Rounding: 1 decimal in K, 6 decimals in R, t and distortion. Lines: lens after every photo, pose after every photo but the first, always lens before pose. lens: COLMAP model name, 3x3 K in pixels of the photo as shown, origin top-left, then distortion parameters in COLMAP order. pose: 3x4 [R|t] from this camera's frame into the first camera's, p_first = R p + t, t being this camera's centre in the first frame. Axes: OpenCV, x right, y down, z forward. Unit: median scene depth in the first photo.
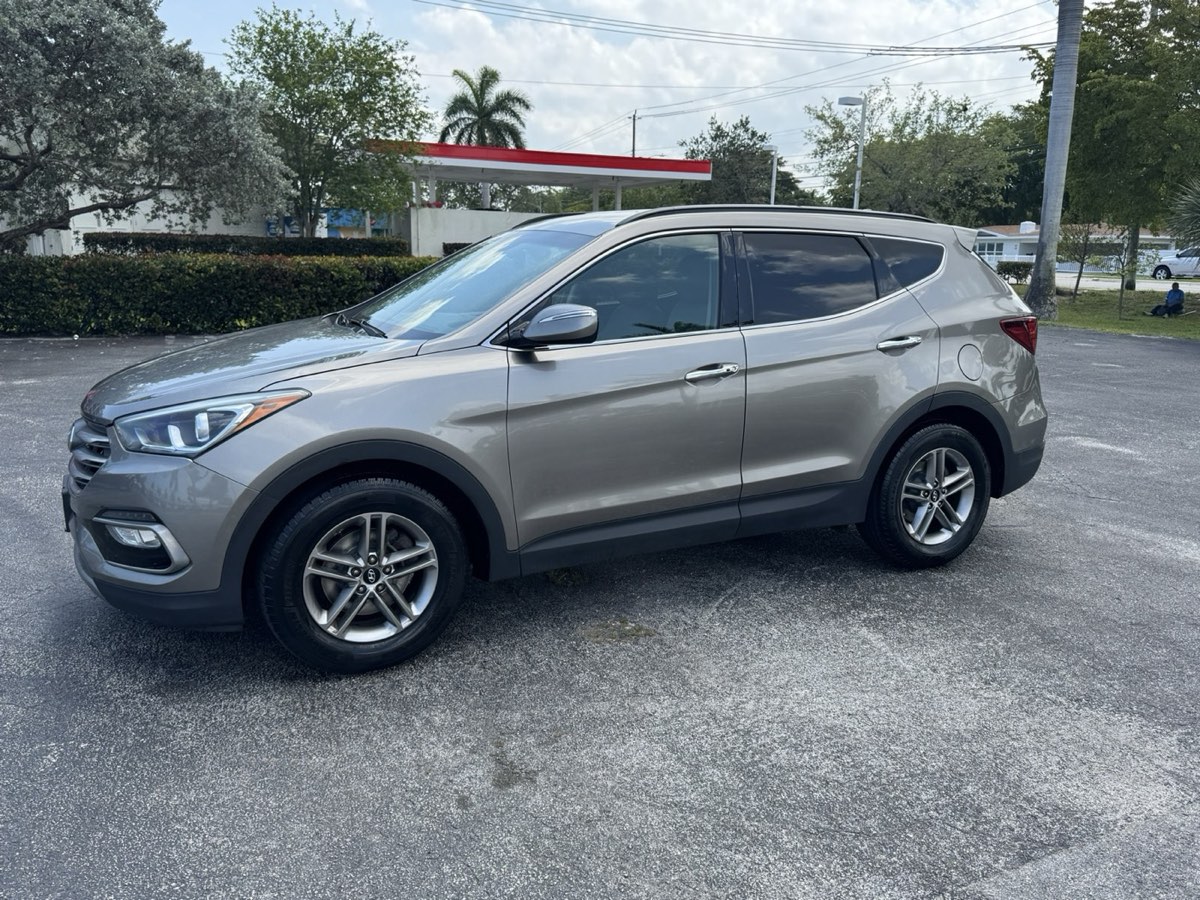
lens RADIAL K [[972.3, 0, 600.0], [0, 972.3, 450.0], [0, 0, 1]] dist [0.043008, -0.002200]
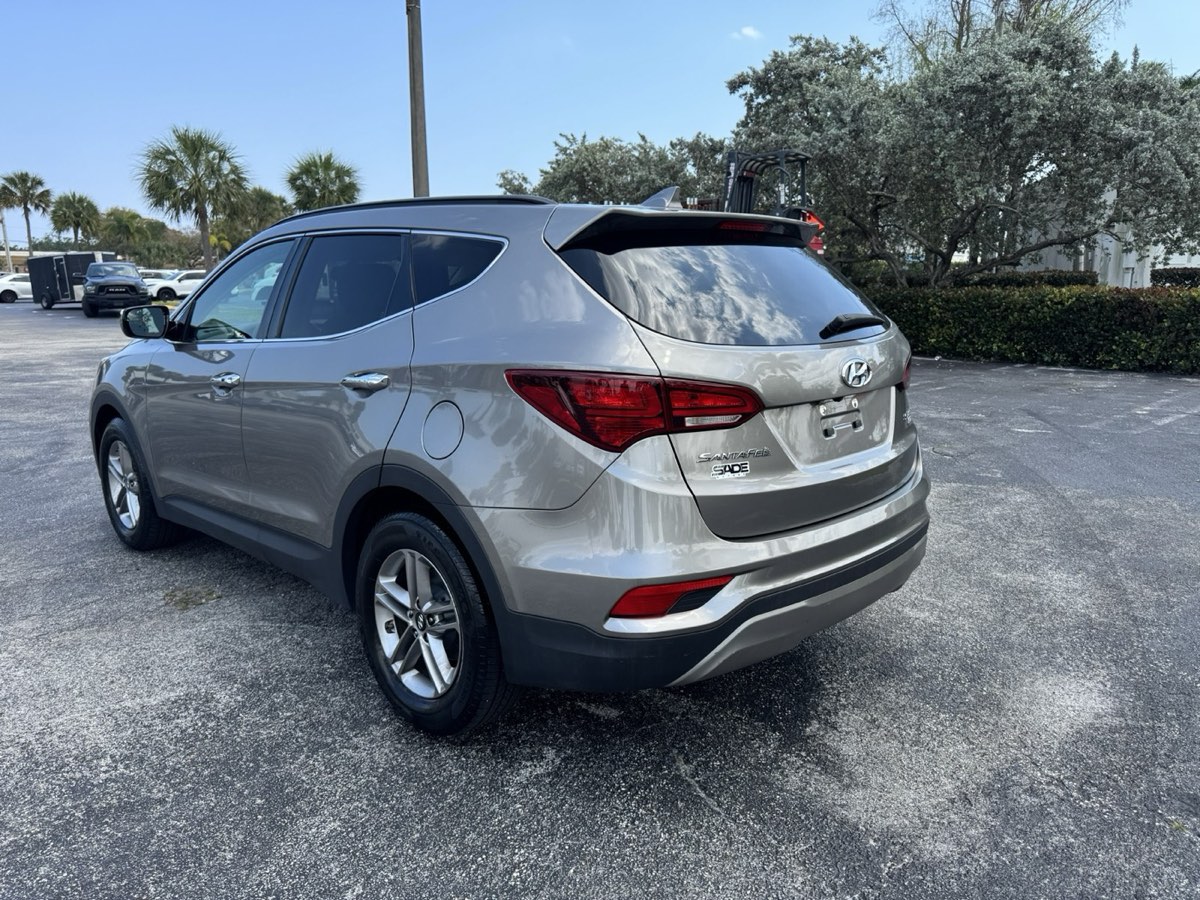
lens RADIAL K [[853.8, 0, 600.0], [0, 853.8, 450.0], [0, 0, 1]] dist [0.046327, -0.065901]
pose [[0.329670, 0.173772, -0.927966, 0.292764], [-0.189726, 0.975057, 0.115188, -0.050654], [0.924836, 0.138085, 0.354416, 0.290214]]
